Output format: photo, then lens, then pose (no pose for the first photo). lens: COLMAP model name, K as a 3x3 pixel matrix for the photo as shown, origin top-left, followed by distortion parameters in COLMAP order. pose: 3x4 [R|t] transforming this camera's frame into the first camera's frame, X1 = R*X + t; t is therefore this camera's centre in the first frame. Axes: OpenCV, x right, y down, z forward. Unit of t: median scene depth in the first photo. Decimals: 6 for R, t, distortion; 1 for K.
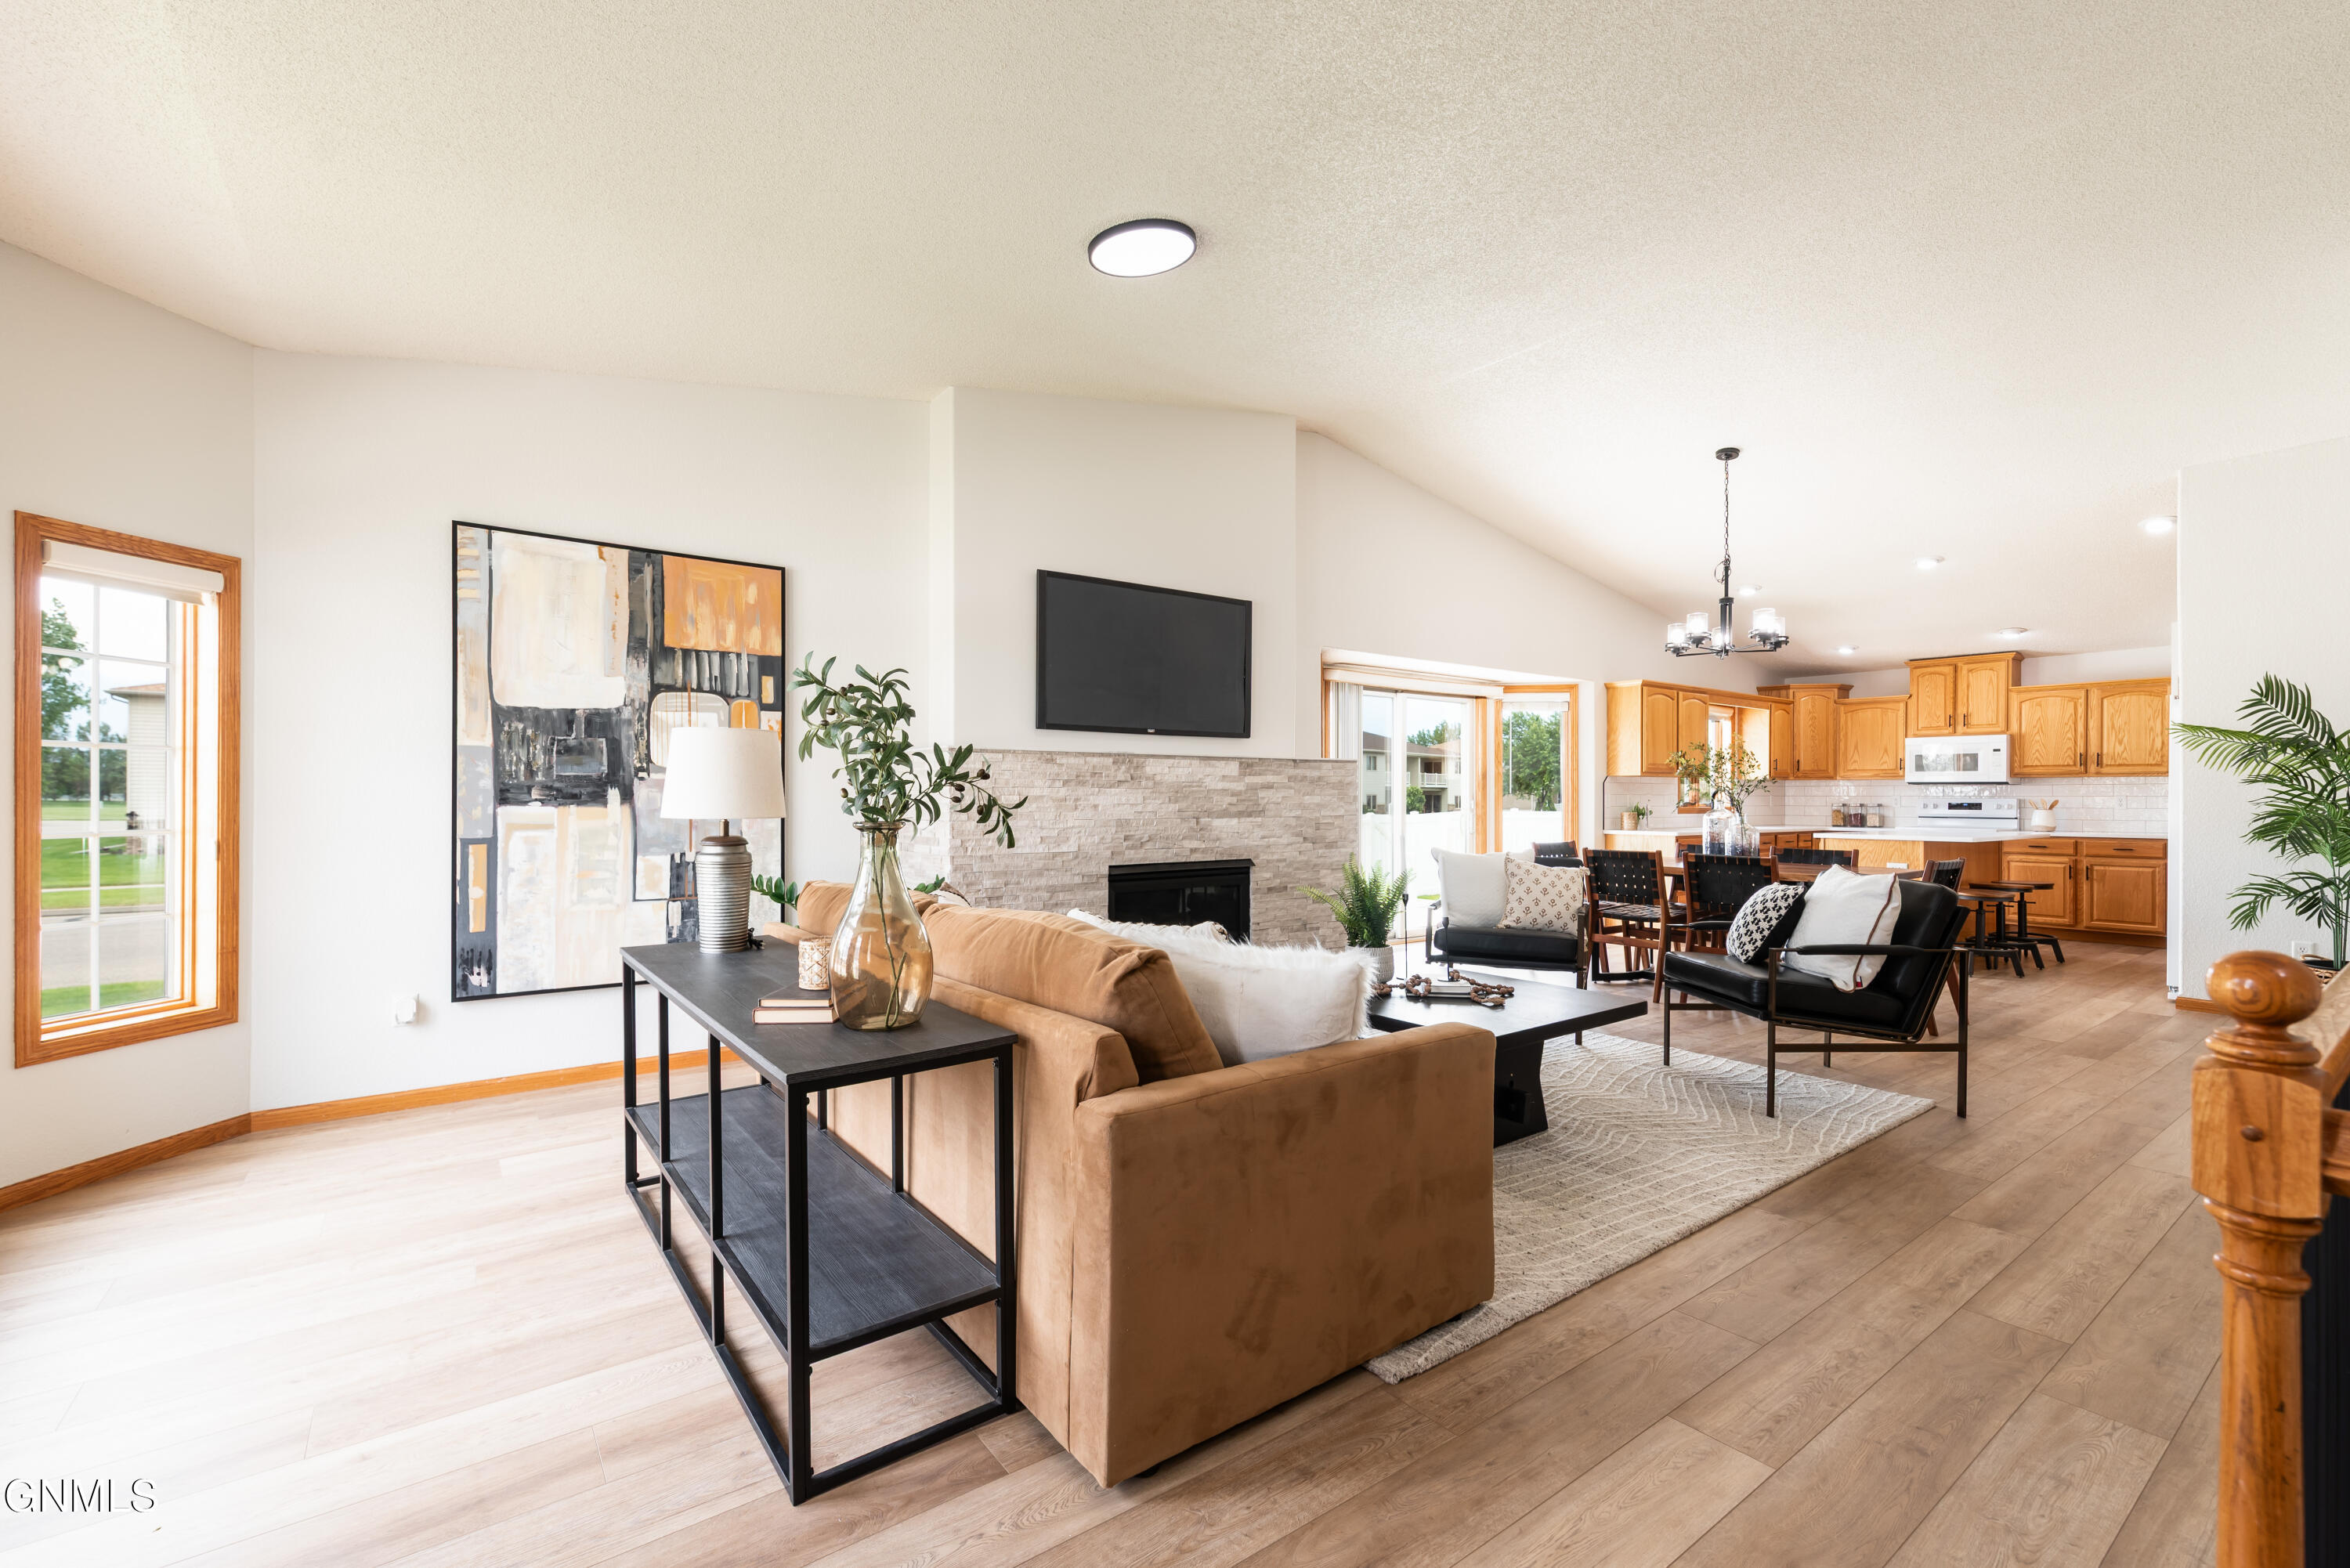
lens RADIAL K [[1009.7, 0, 1178.9], [0, 1009.7, 797.3], [0, 0, 1]] dist [-0.000653, 0.000191]
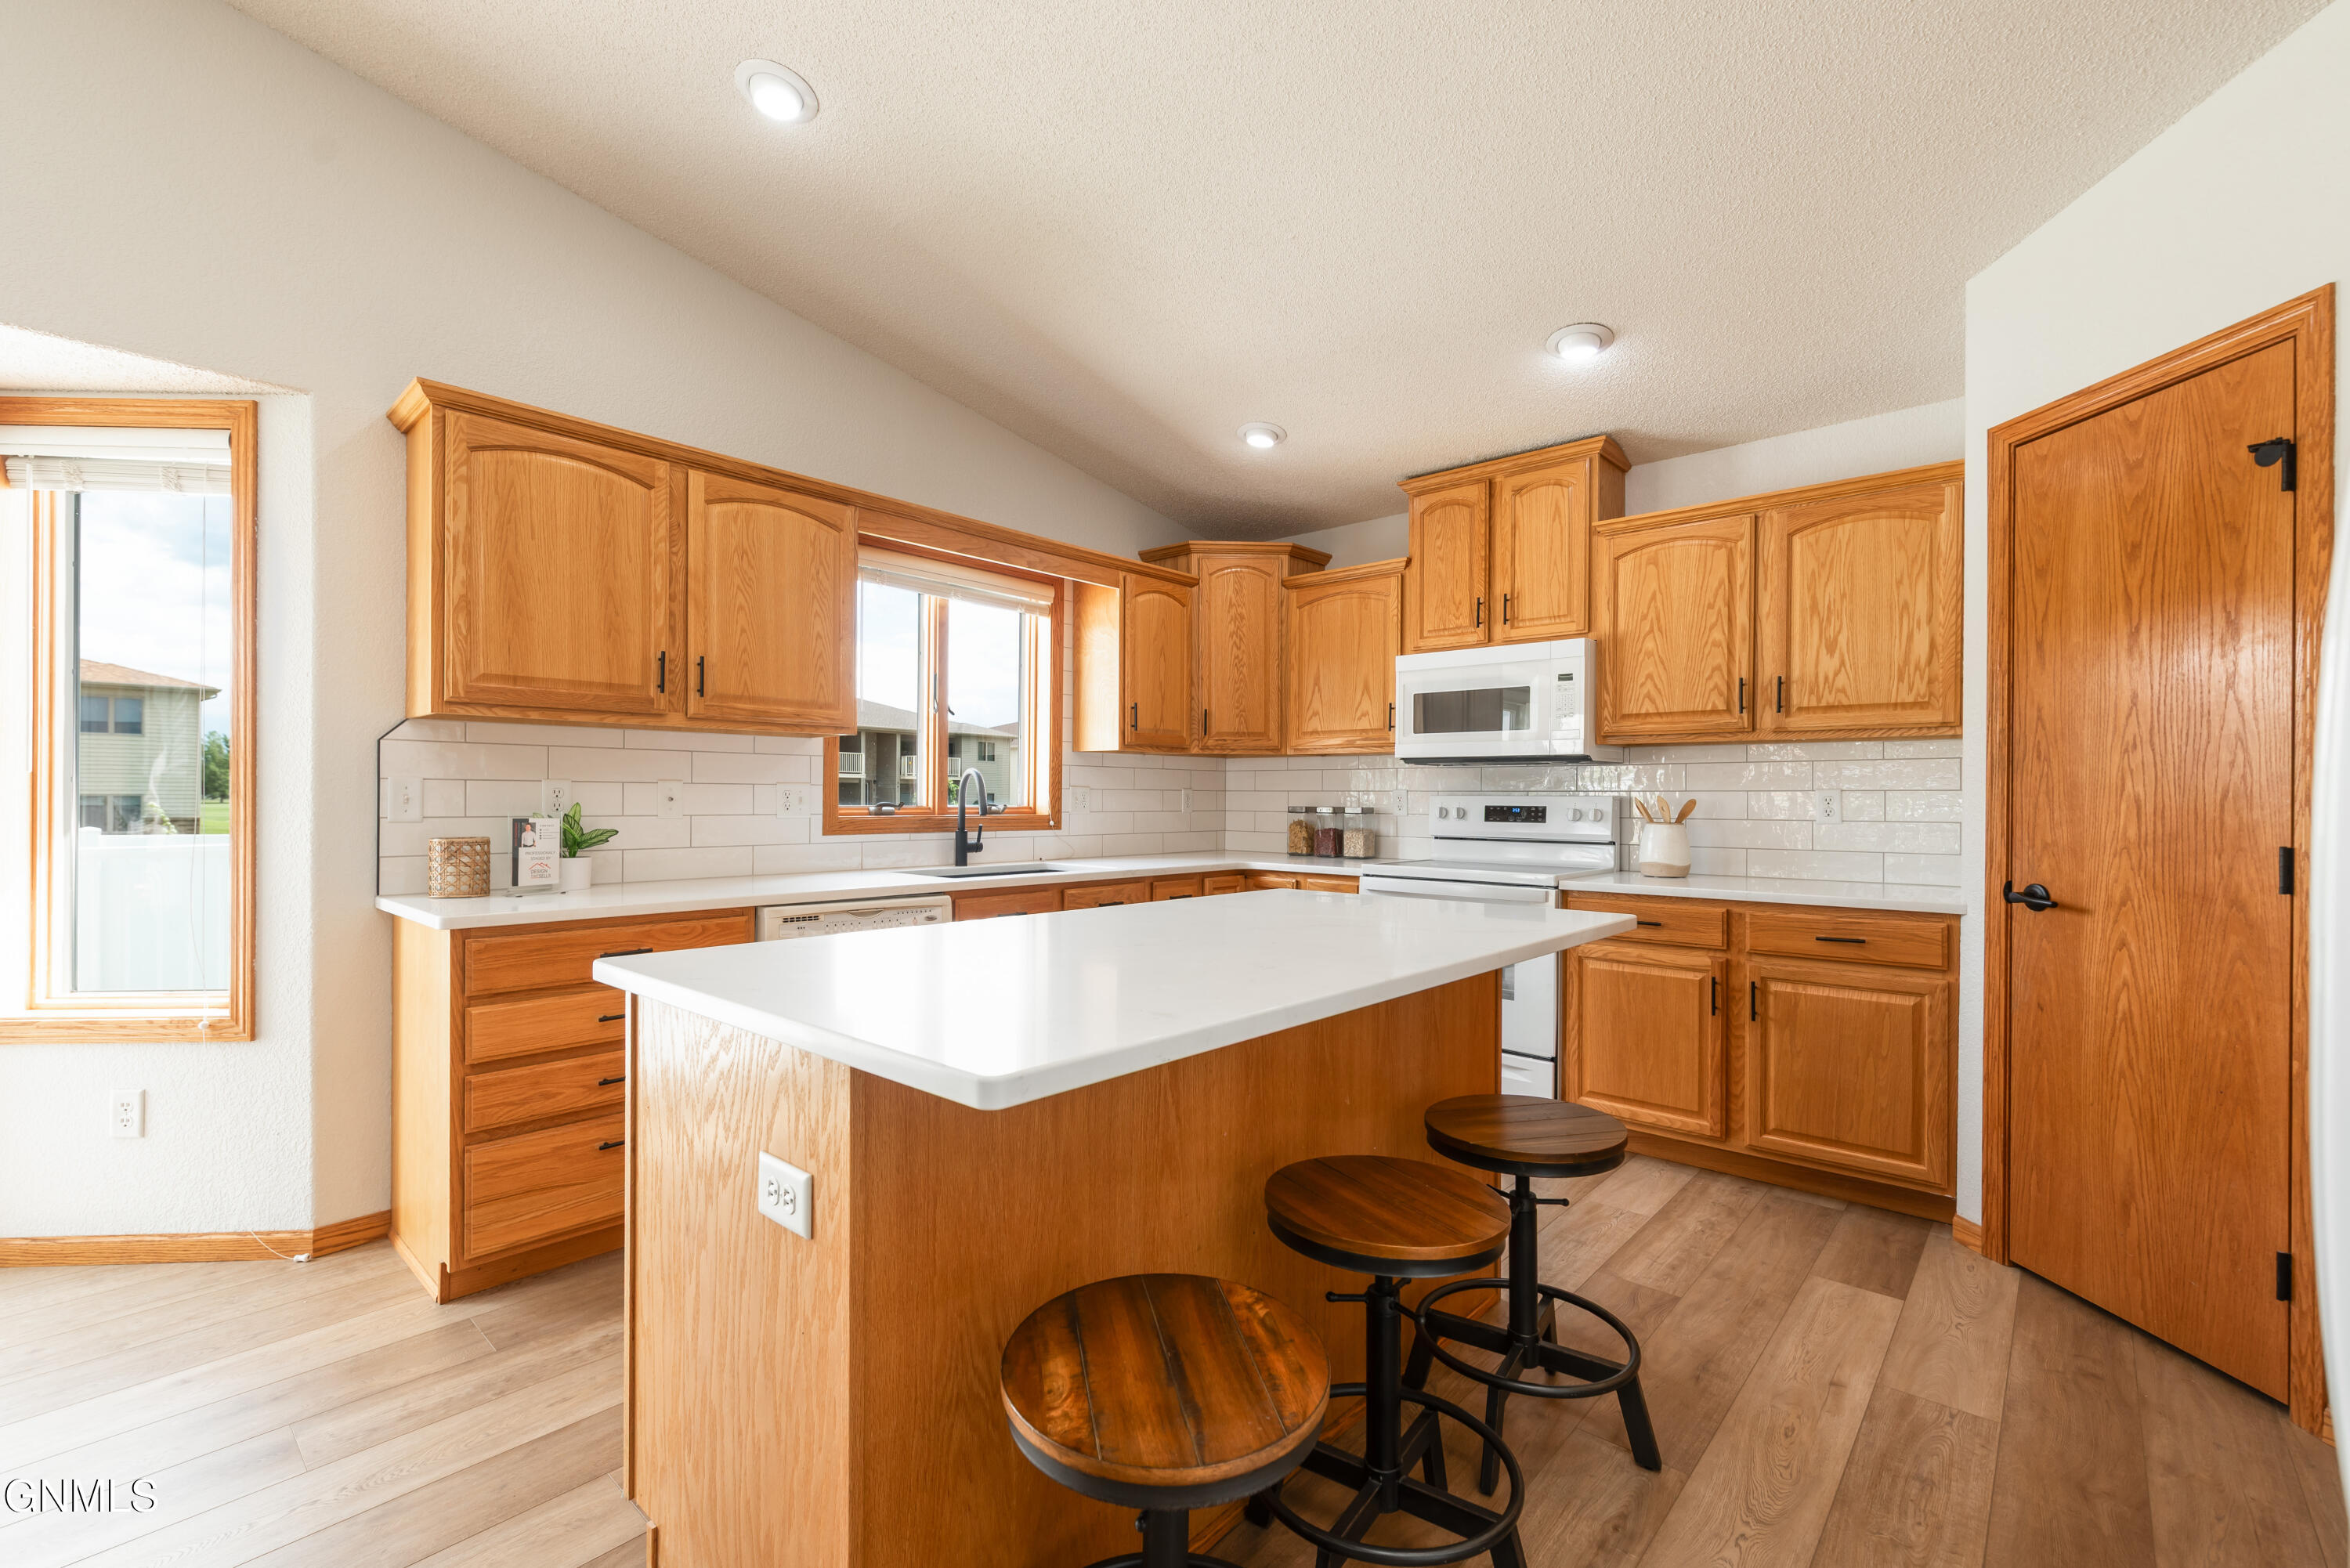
lens RADIAL K [[1009.7, 0, 1180.5], [0, 1009.7, 797.5], [0, 0, 1]] dist [-0.000653, 0.000191]
pose [[0.979079, 0.001068, 0.203479, 0.614393], [-0.001310, 0.999999, 0.001050, 0.001743], [-0.203477, -0.001295, 0.979079, 0.675934]]
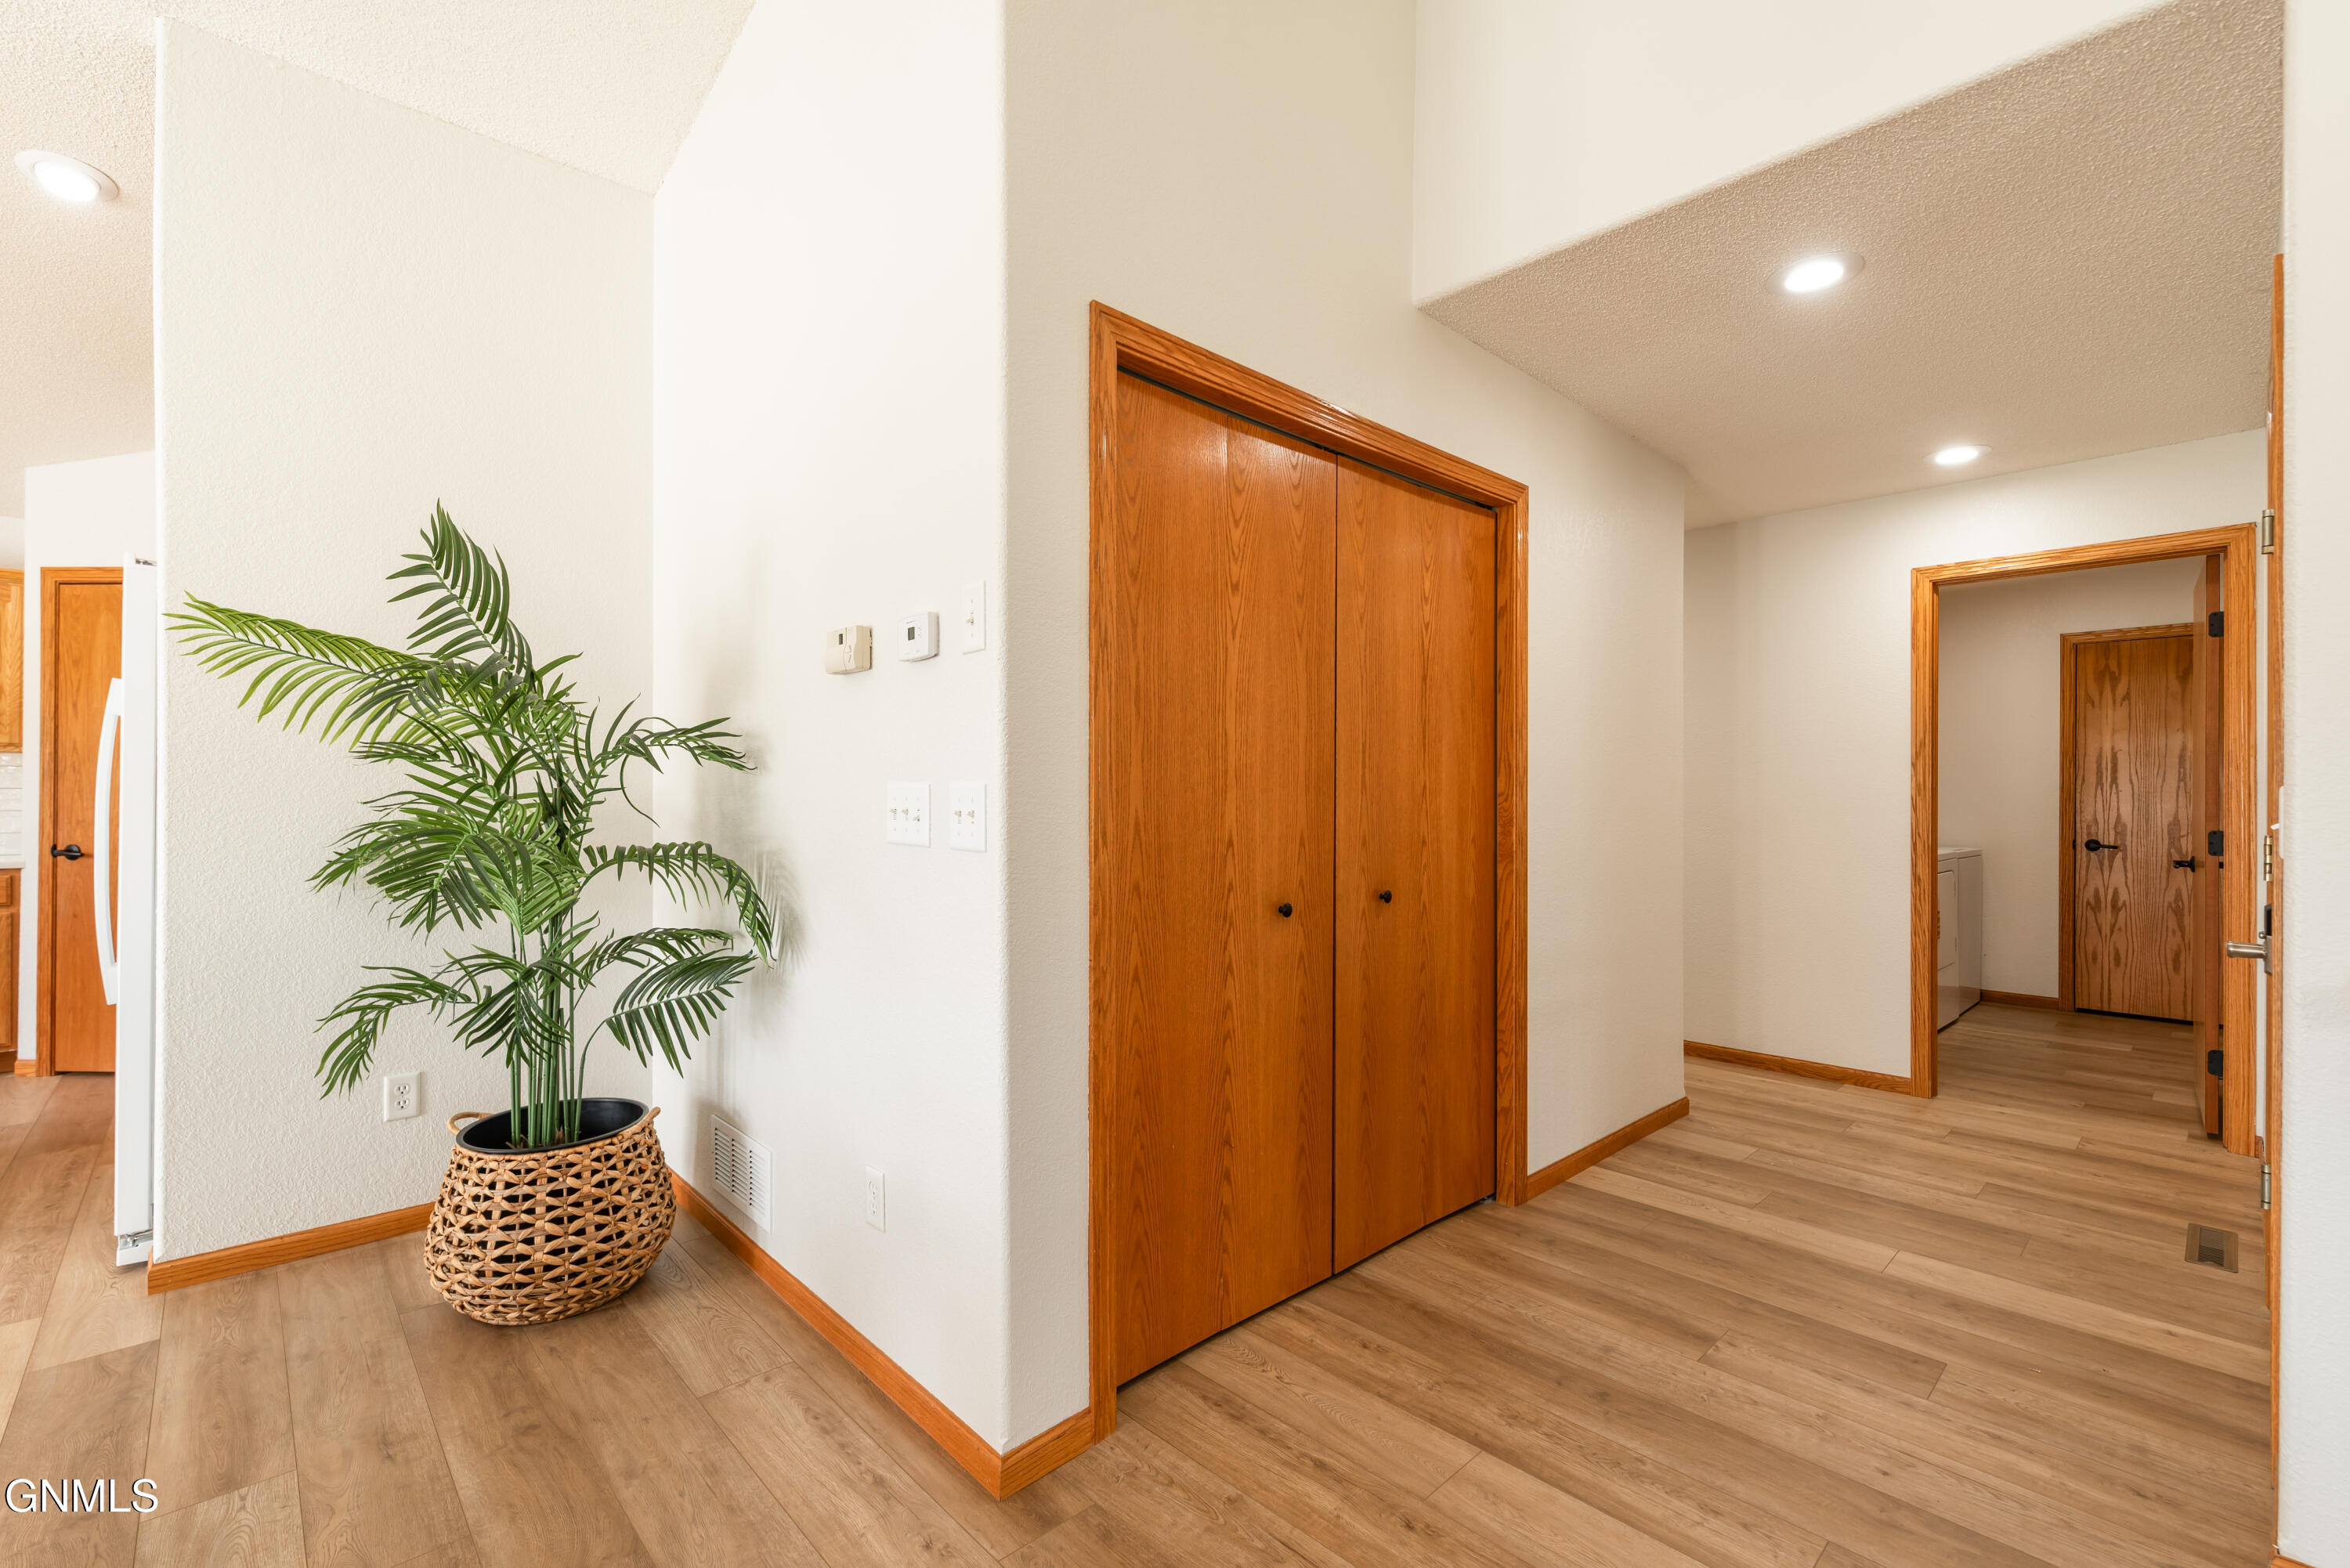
lens RADIAL K [[1009.7, 0, 1185.9], [0, 1009.7, 791.2], [0, 0, 1]] dist [-0.000653, 0.000191]
pose [[-0.120092, -0.000279, 0.992763, 0.350713], [-0.002239, 0.999997, 0.000010, -0.000883], [-0.992760, -0.002222, -0.120093, 0.421161]]
